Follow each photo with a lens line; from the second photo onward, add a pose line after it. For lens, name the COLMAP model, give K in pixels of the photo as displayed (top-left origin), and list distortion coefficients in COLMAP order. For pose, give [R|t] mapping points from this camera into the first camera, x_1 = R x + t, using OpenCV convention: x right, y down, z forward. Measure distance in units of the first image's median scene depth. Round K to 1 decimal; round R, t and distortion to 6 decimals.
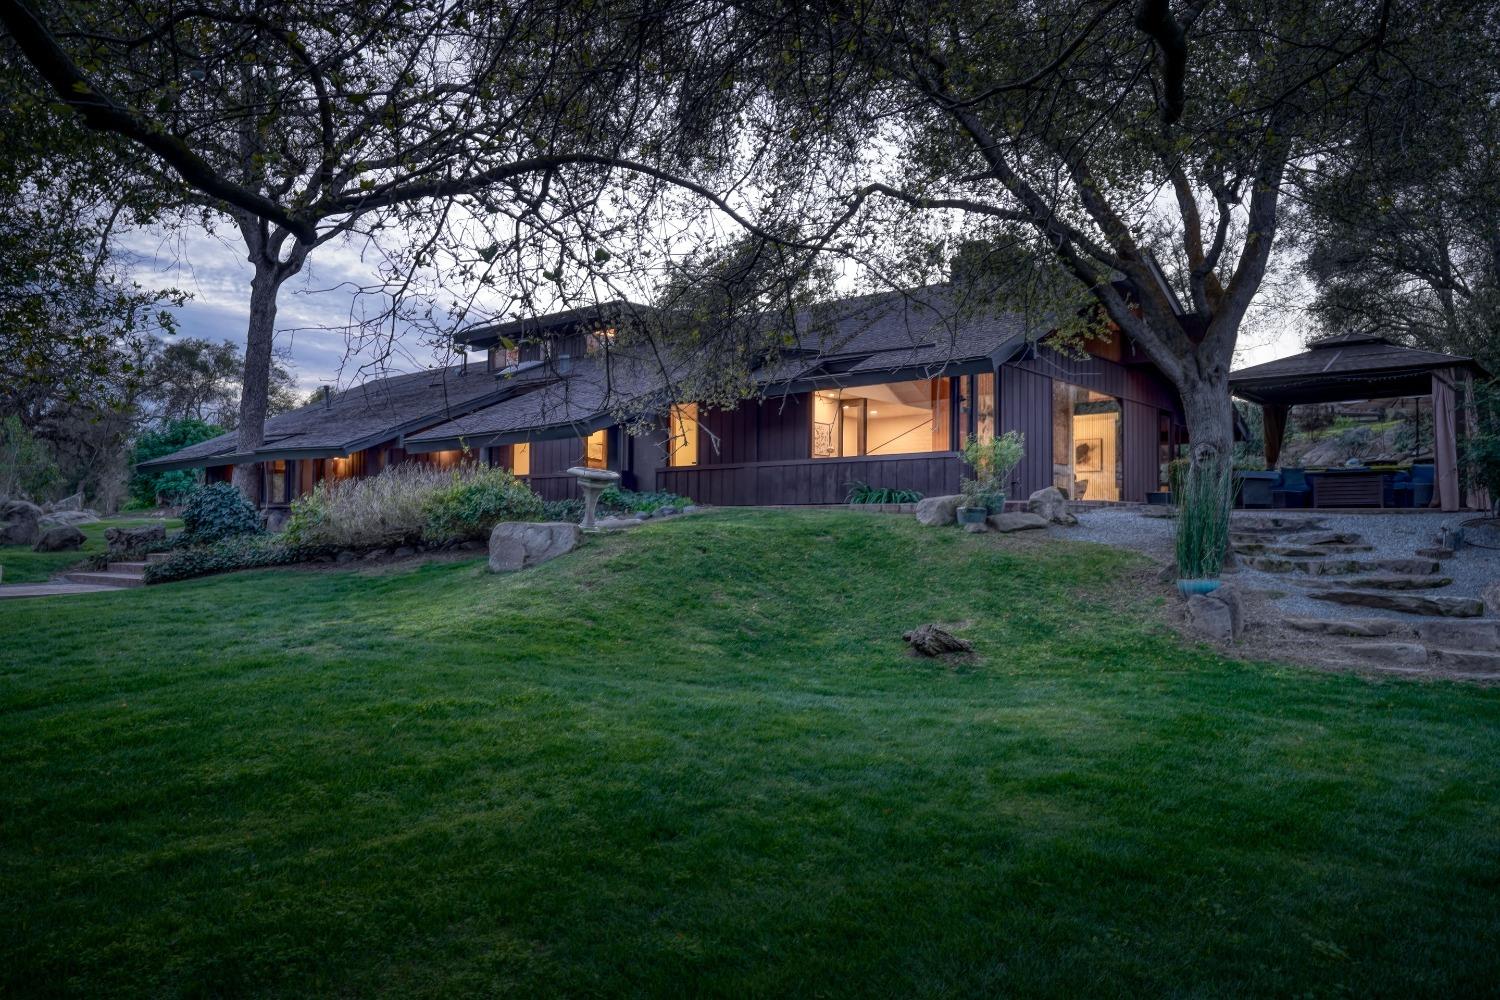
lens RADIAL K [[1069.2, 0, 750.1], [0, 1069.2, 499.8], [0, 0, 1]] dist [0.001074, 0.002864]
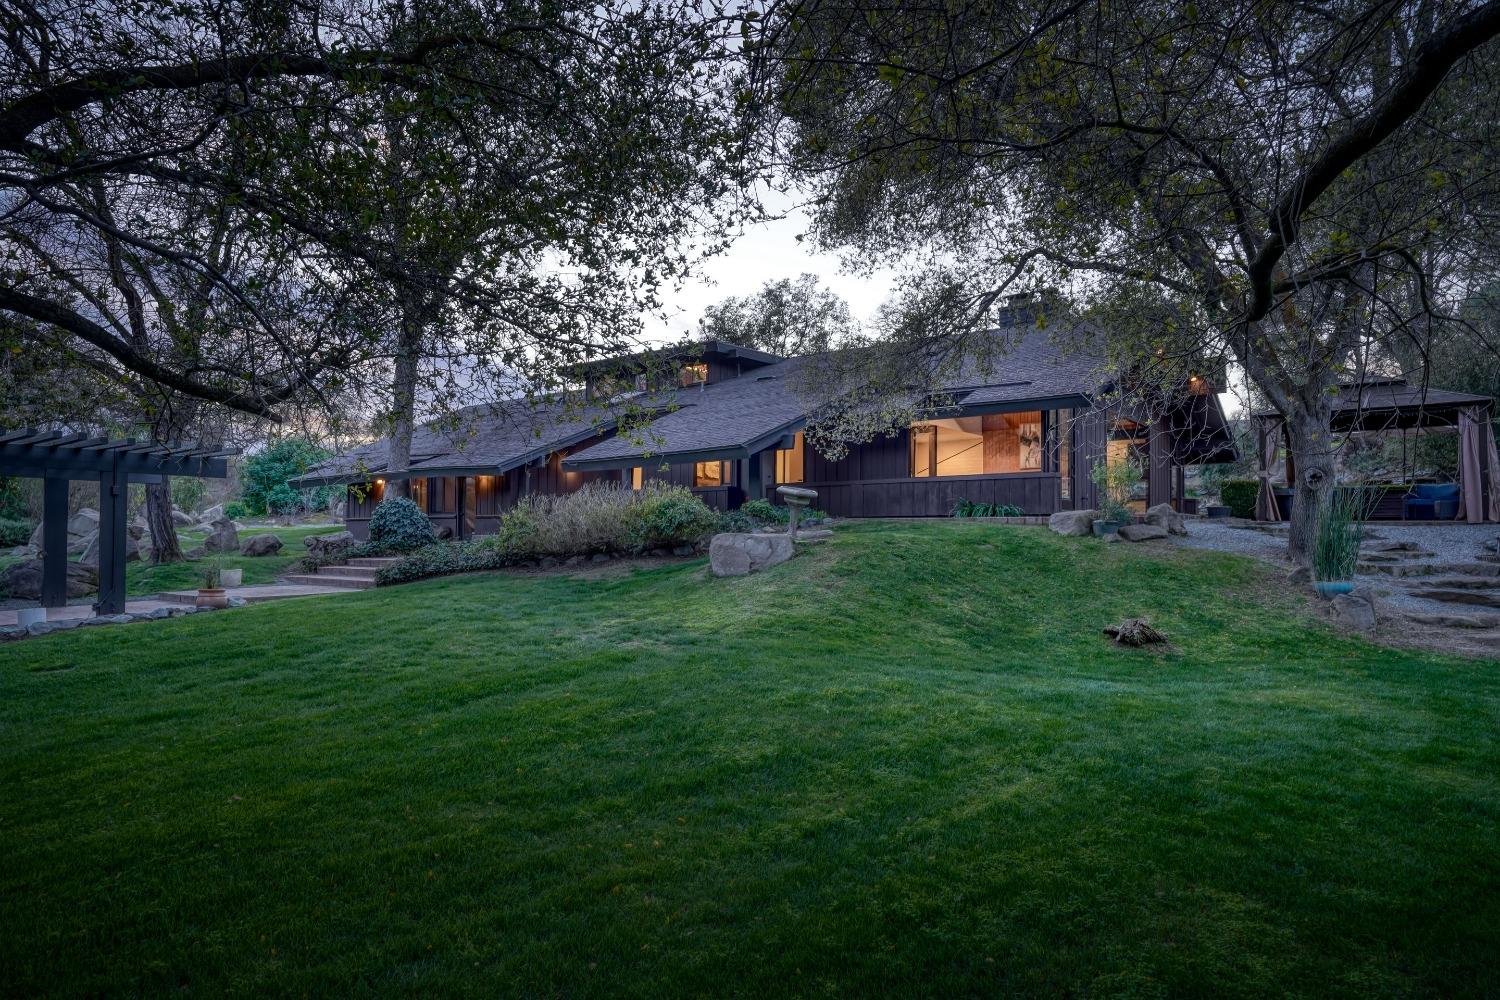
lens RADIAL K [[907.0, 0, 755.4], [0, 907.0, 531.0], [0, 0, 1]] dist [-0.008807, 0.001941]
pose [[0.999235, -0.000479, 0.039116, -0.208968], [-0.000523, 0.999672, 0.025597, -0.006597], [-0.039115, -0.025598, 0.998907, 0.003355]]
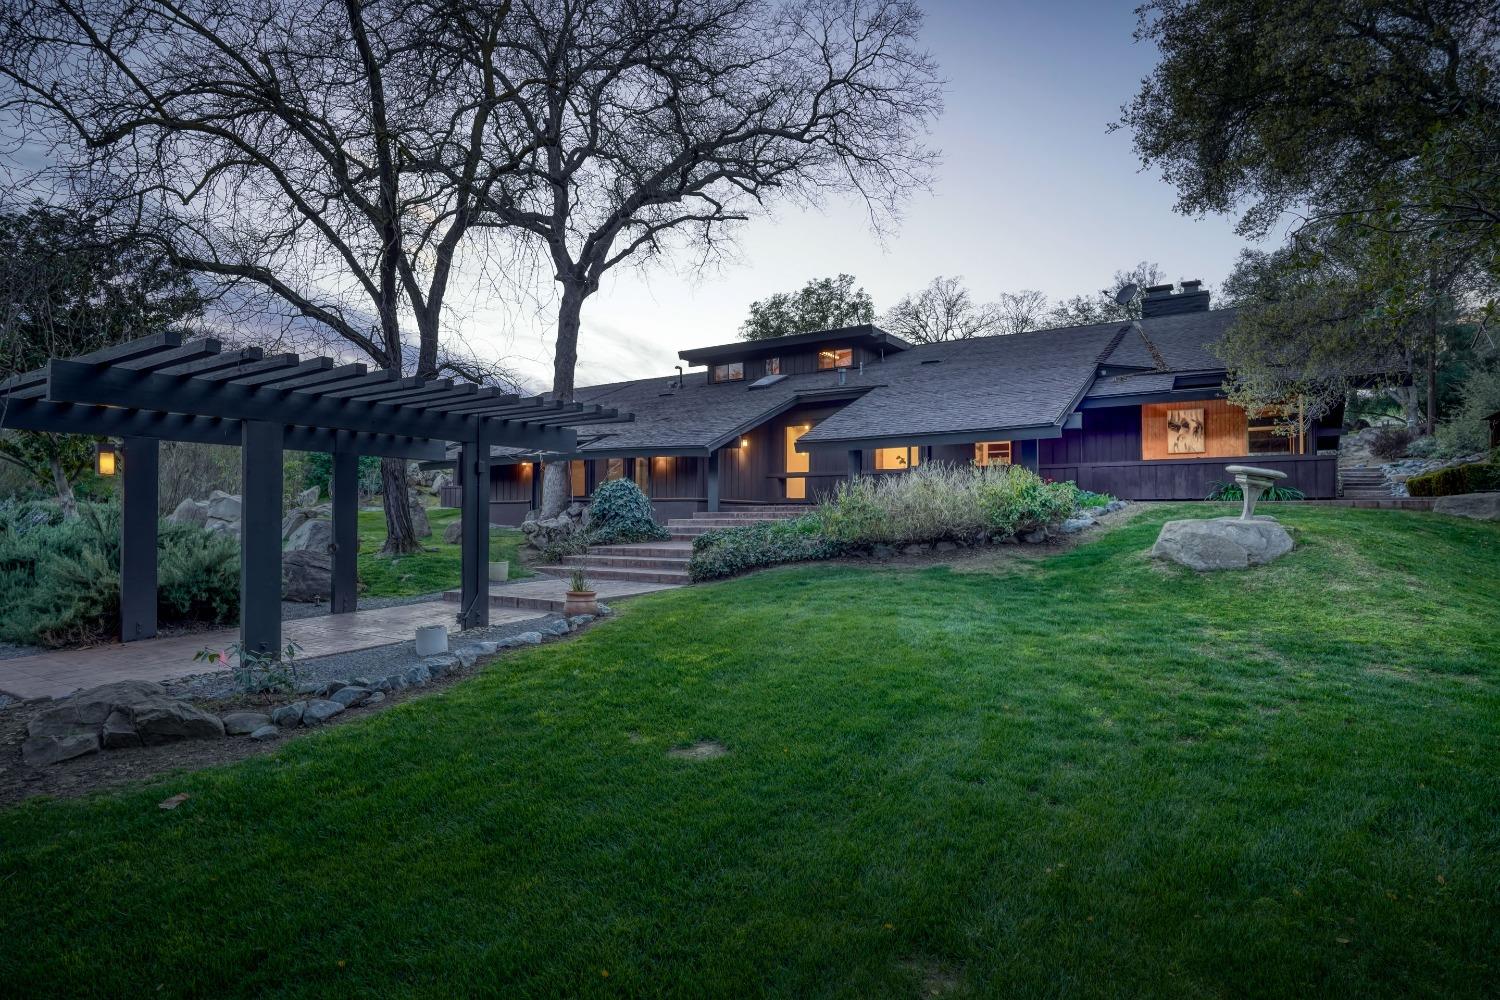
lens RADIAL K [[783.7, 0, 749.6], [0, 783.7, 505.6], [0, 0, 1]] dist [-0.016834, 0.000855]
pose [[0.992303, -0.000618, 0.123833, -0.652417], [-0.001618, 0.999837, 0.017959, -0.005025], [-0.123824, -0.018021, 0.992141, 0.288421]]
